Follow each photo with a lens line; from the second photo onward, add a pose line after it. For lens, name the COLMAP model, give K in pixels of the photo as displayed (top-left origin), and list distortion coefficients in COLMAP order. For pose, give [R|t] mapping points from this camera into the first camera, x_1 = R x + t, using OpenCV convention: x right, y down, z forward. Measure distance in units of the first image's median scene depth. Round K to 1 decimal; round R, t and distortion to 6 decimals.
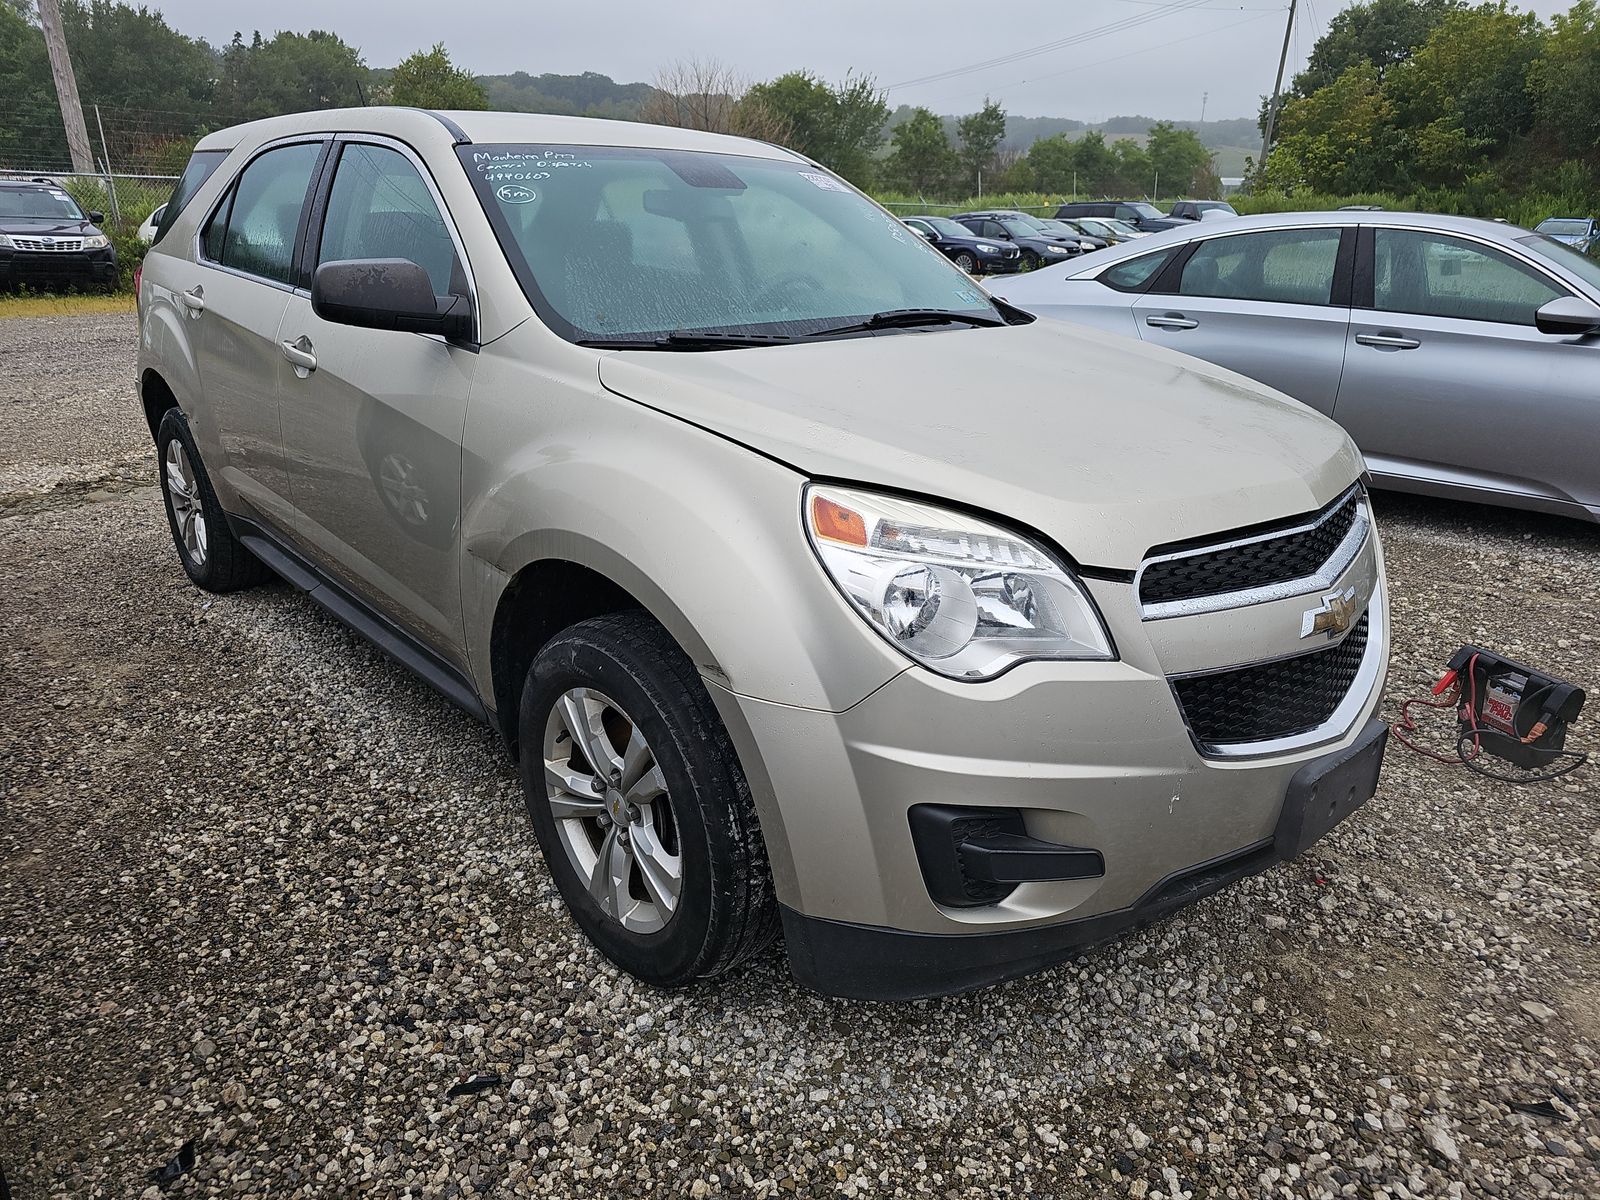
lens RADIAL K [[1067.4, 0, 794.8], [0, 1067.4, 590.4], [0, 0, 1]] dist [0.018619, -0.017616]
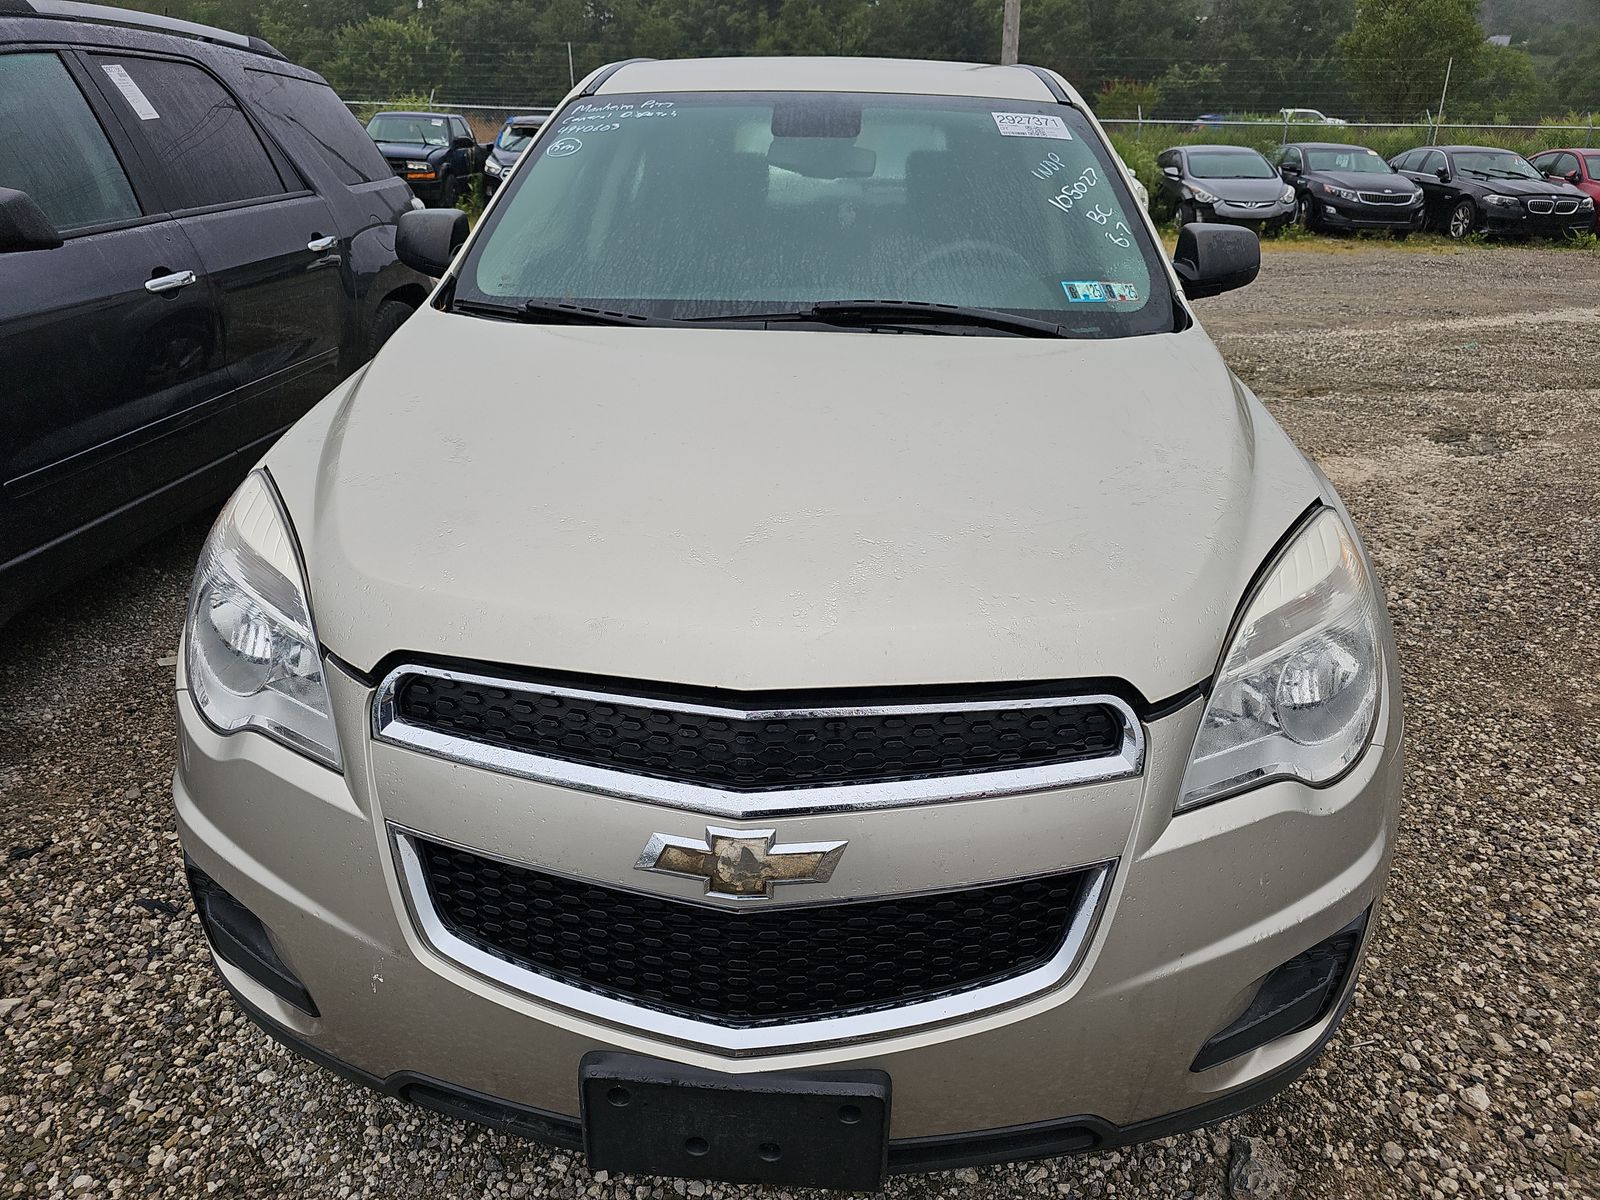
lens RADIAL K [[1067.4, 0, 798.6], [0, 1067.4, 611.7], [0, 0, 1]] dist [0.018619, -0.017616]
pose [[0.677930, 0.287665, -0.676505, 0.736598], [-0.241321, 0.956345, 0.164831, -0.185709], [0.694388, 0.051511, 0.717755, 0.488744]]
